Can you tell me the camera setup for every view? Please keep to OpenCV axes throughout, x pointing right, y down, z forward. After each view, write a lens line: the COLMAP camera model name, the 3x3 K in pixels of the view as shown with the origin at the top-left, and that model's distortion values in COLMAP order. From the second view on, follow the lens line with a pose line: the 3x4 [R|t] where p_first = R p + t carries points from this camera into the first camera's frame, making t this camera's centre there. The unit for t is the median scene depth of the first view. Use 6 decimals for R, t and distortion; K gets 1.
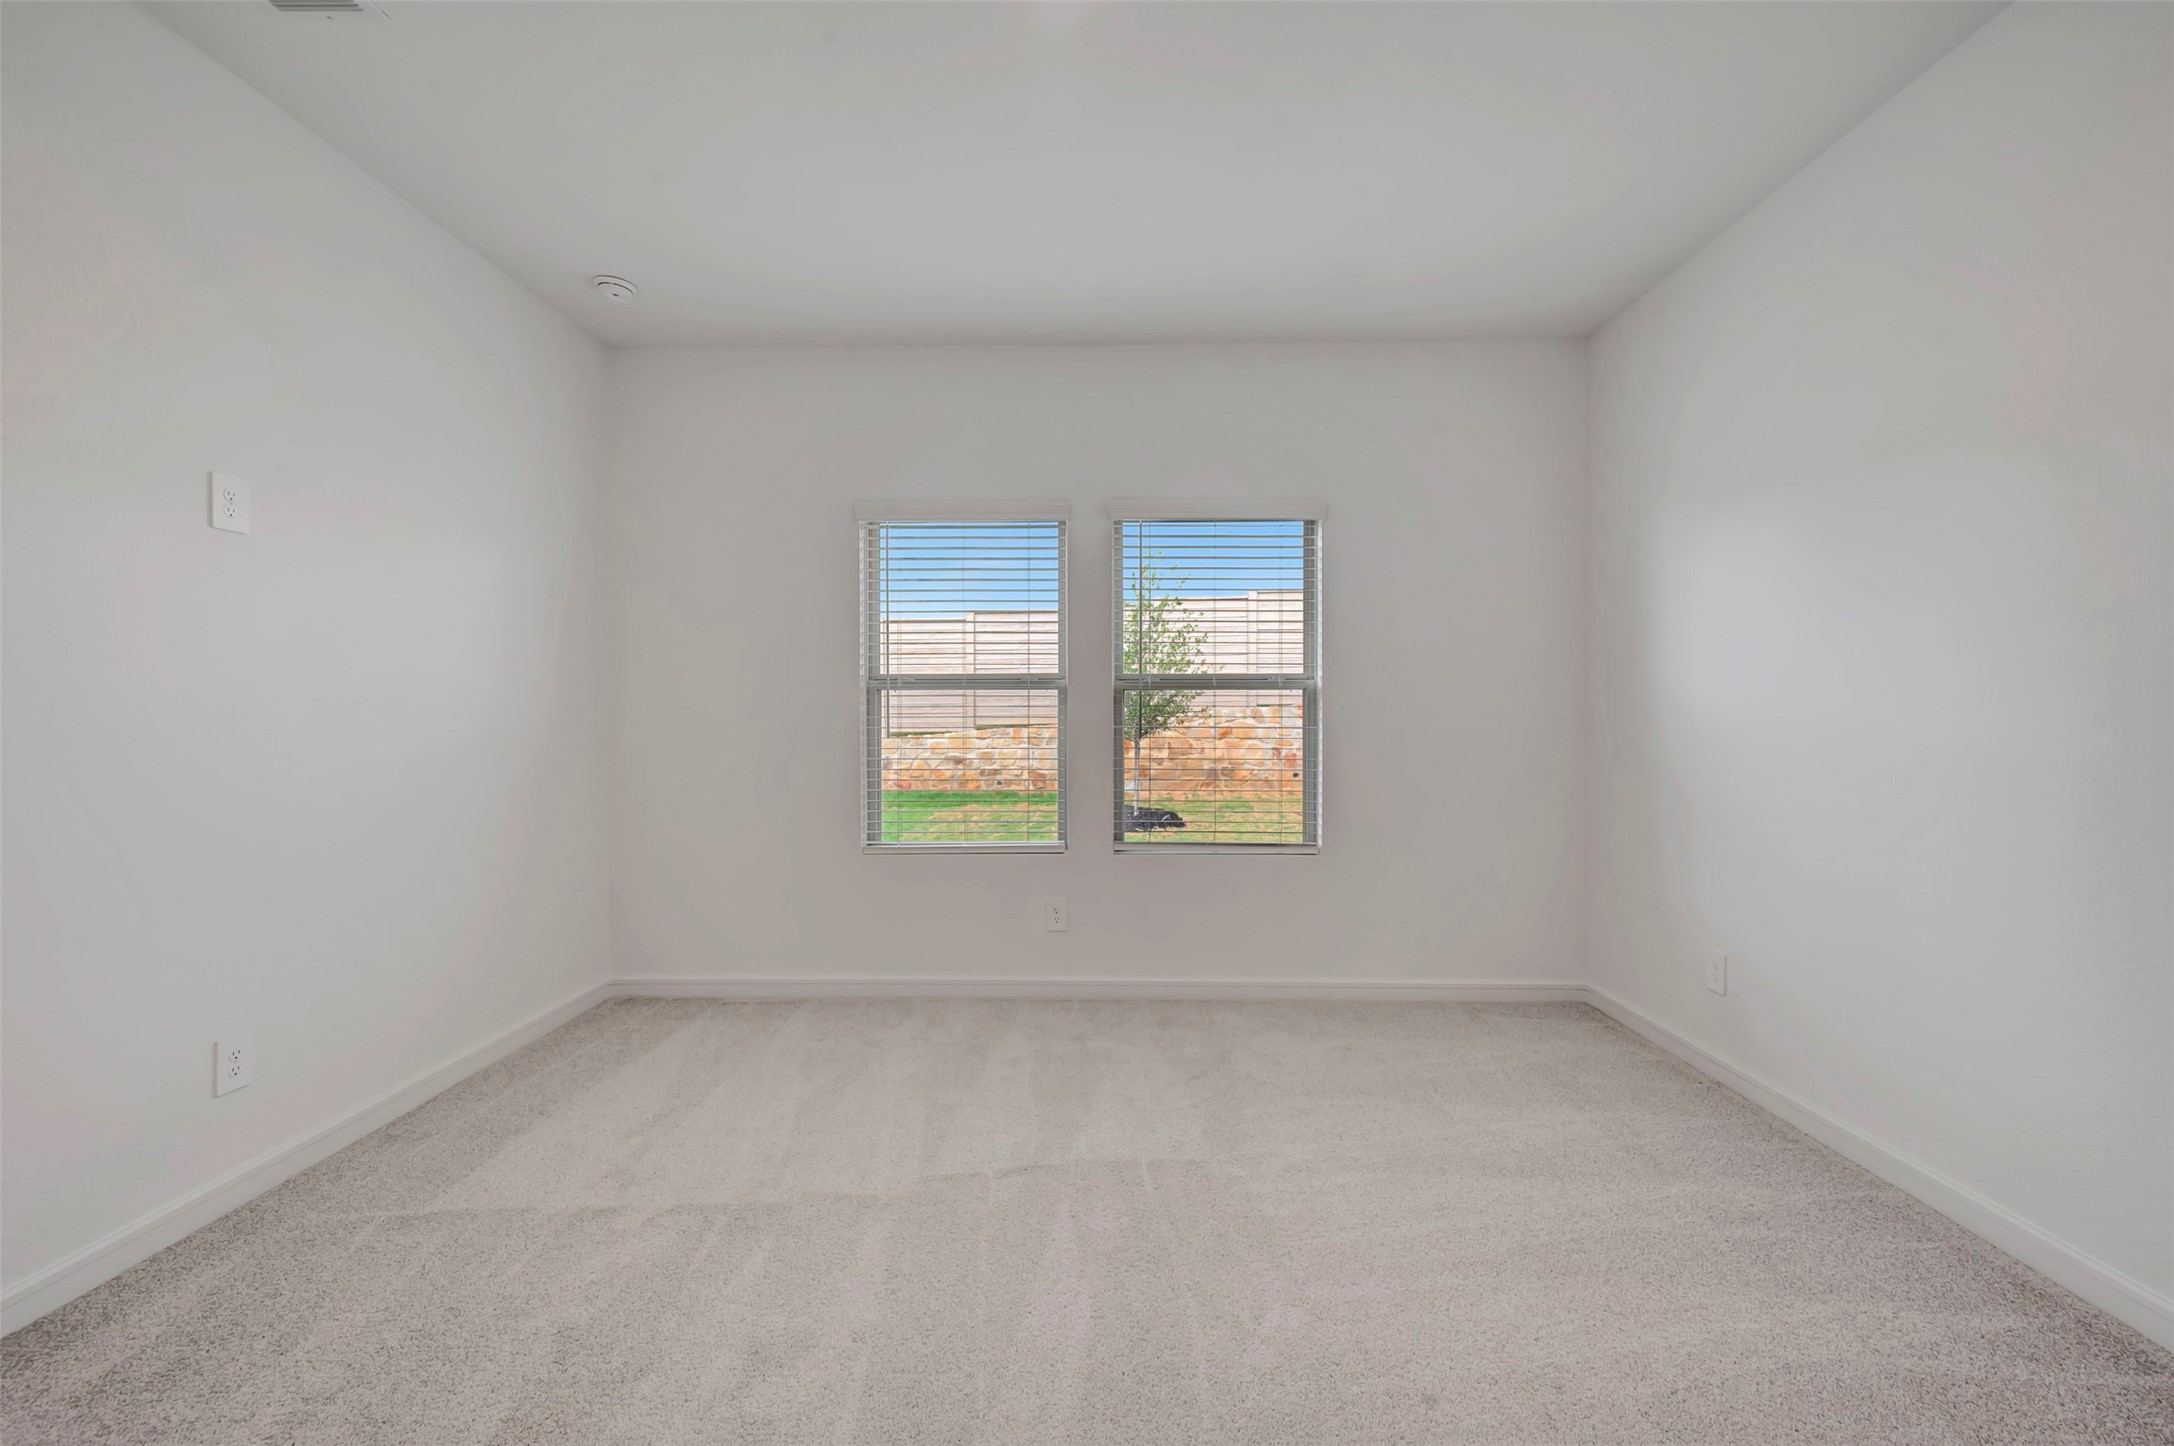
lens RADIAL K [[849.9, 0, 1087.0], [0, 849.9, 723.0], [0, 0, 1]] dist [-0.001620, -0.000223]
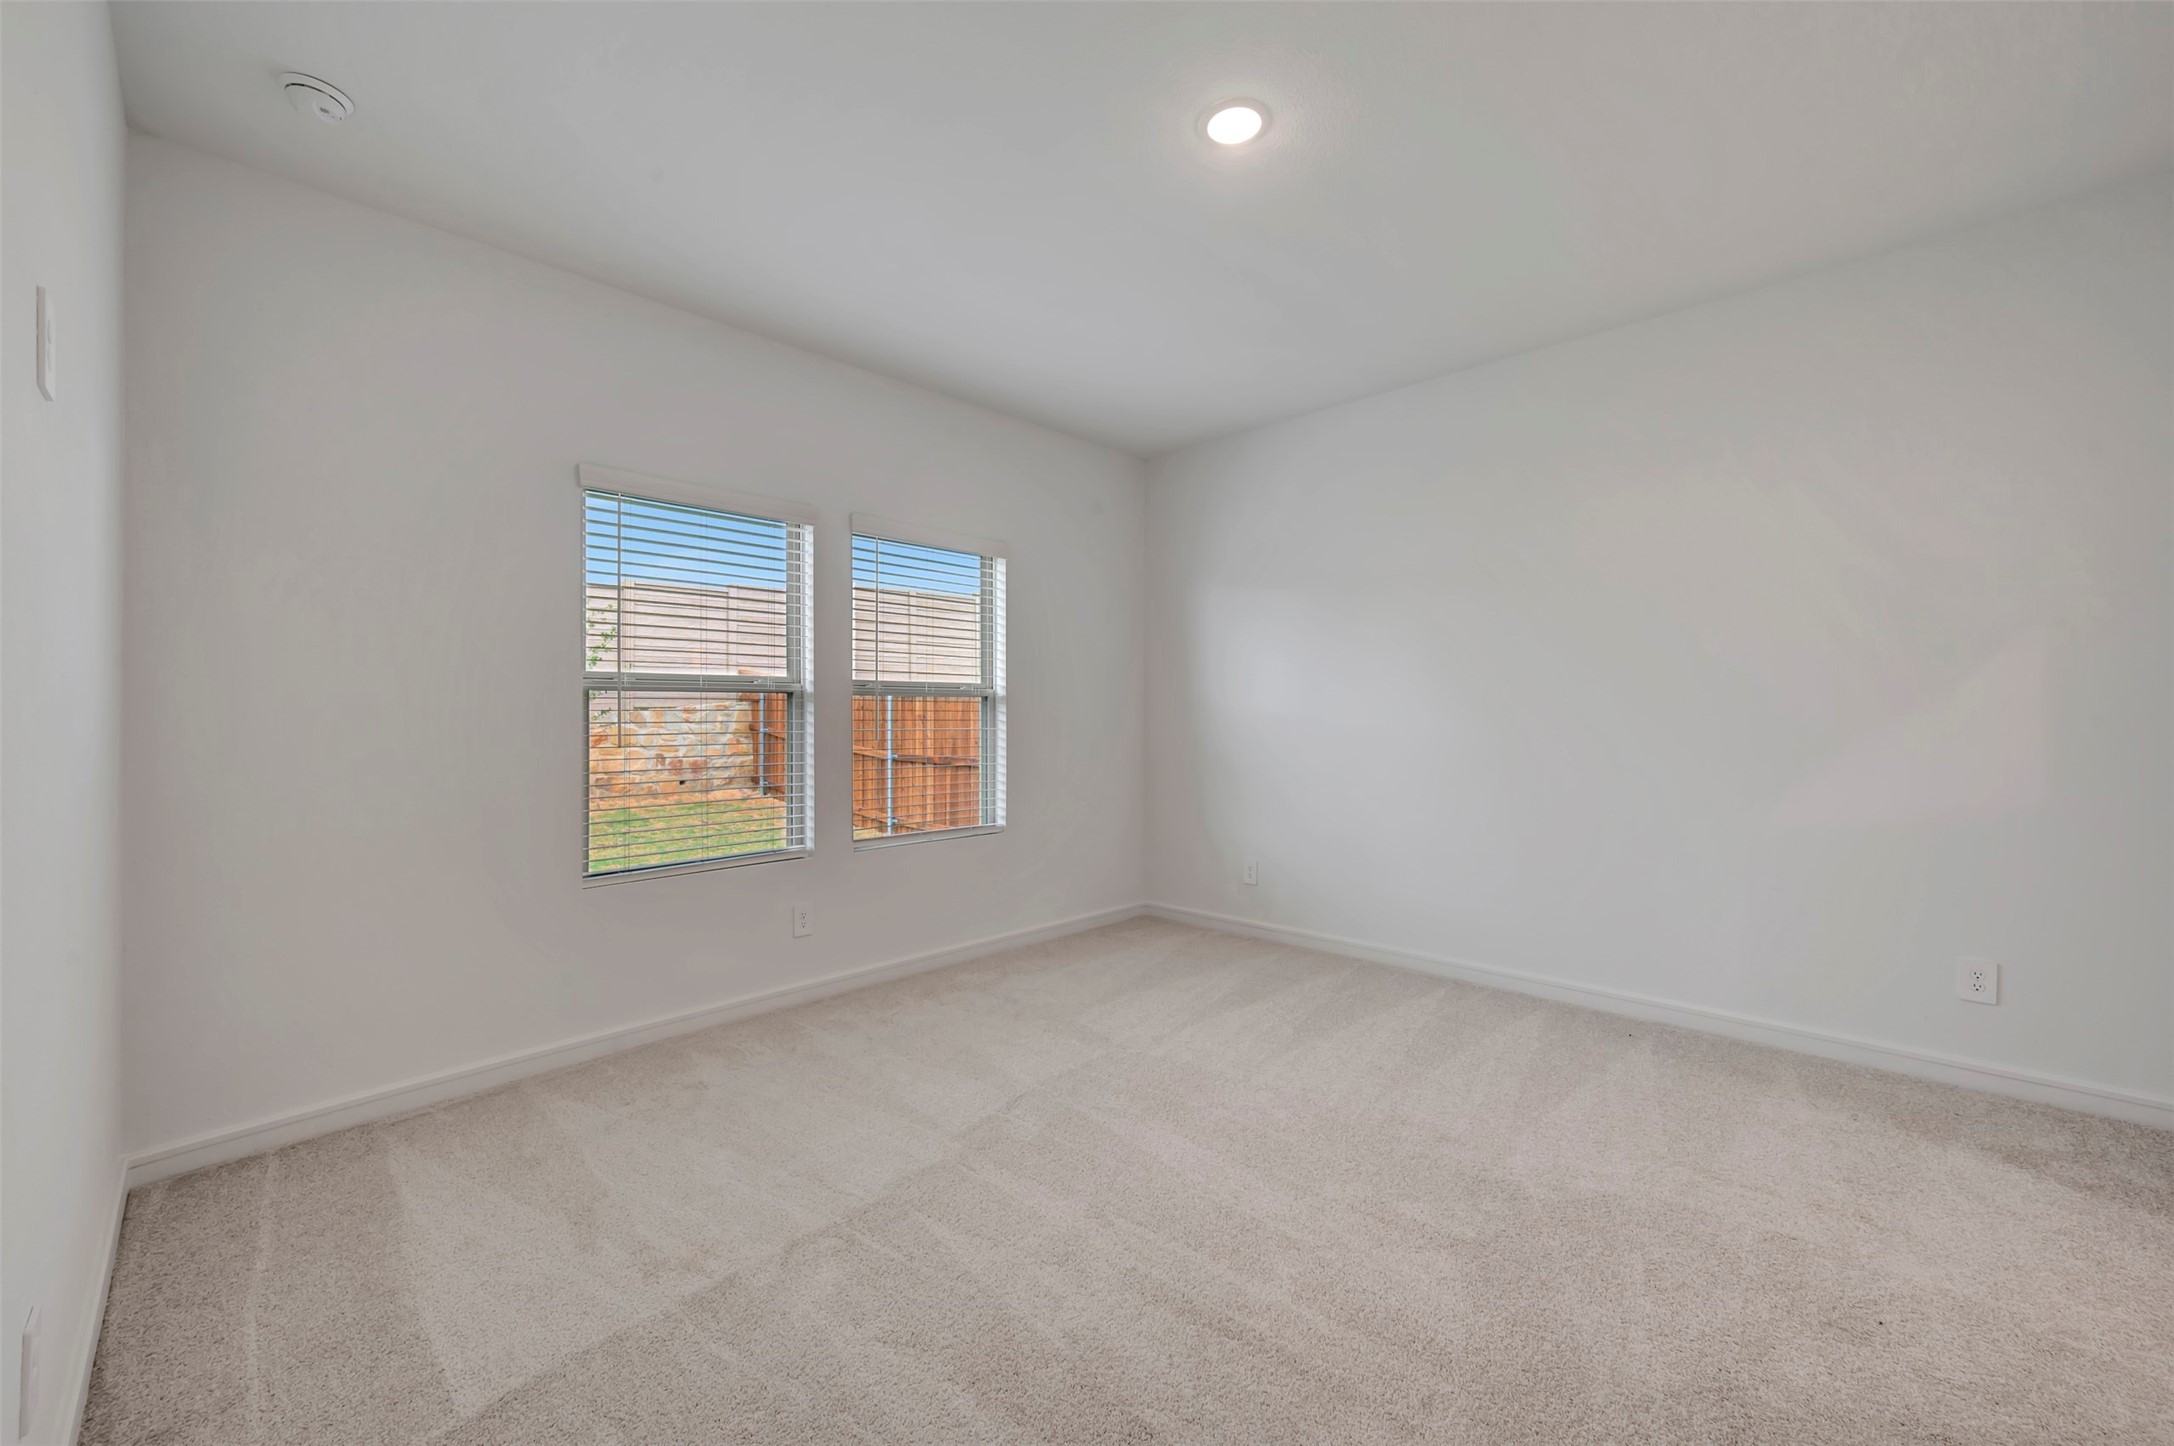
lens RADIAL K [[861.9, 0, 1087.0], [0, 861.9, 723.0], [0, 0, 1]] dist [0.021156, -0.000034]
pose [[0.688371, -0.011881, 0.725261, -0.549859], [0.015703, 0.999876, 0.001476, -0.001506], [-0.725189, 0.010373, 0.688472, 0.057017]]
